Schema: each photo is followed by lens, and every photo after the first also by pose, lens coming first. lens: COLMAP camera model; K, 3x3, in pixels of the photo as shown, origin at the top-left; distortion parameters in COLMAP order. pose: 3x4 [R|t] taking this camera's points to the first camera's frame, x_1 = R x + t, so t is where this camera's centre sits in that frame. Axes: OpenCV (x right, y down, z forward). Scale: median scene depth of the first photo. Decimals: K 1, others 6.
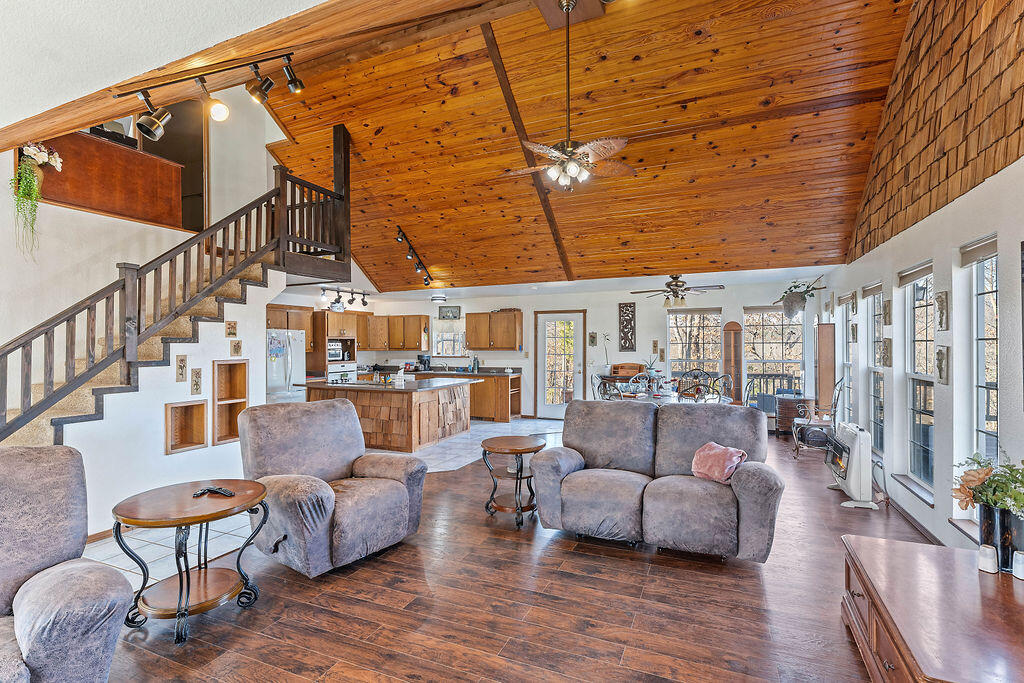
lens RADIAL K [[468.6, 0, 510.1], [0, 468.6, 342.9], [0, 0, 1]] dist [-0.000836, 0.000022]
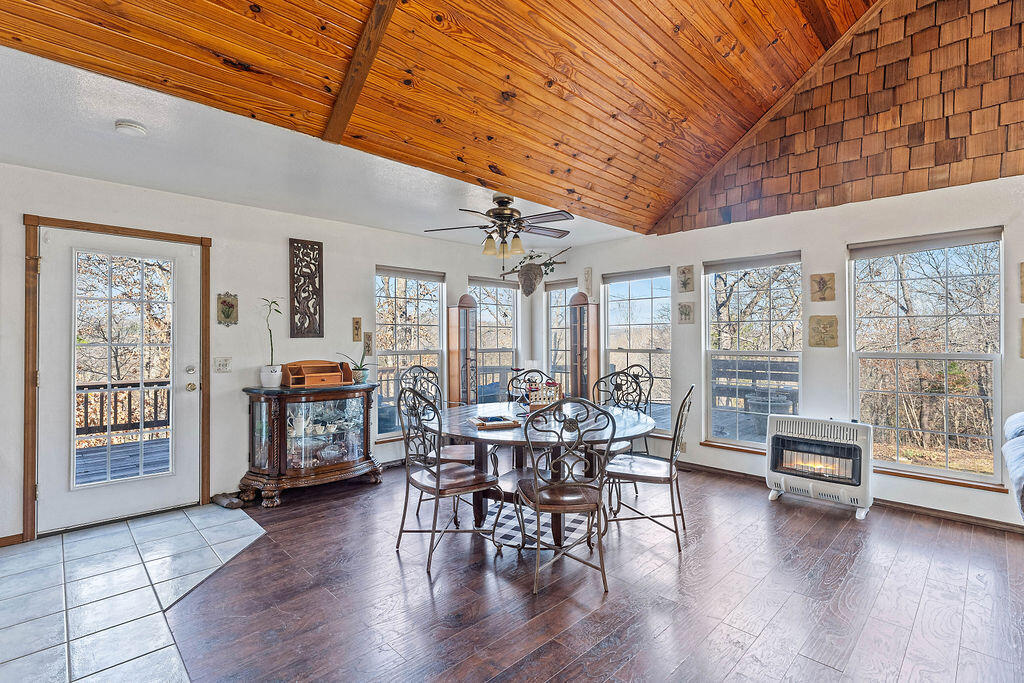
lens RADIAL K [[468.6, 0, 508.6], [0, 468.6, 337.8], [0, 0, 1]] dist [-0.000836, 0.000022]
pose [[0.409395, 0.008854, 0.912314, -0.119929], [-0.007366, 0.999952, -0.006400, 0.020320], [-0.912328, -0.004100, 0.409440, 0.604138]]
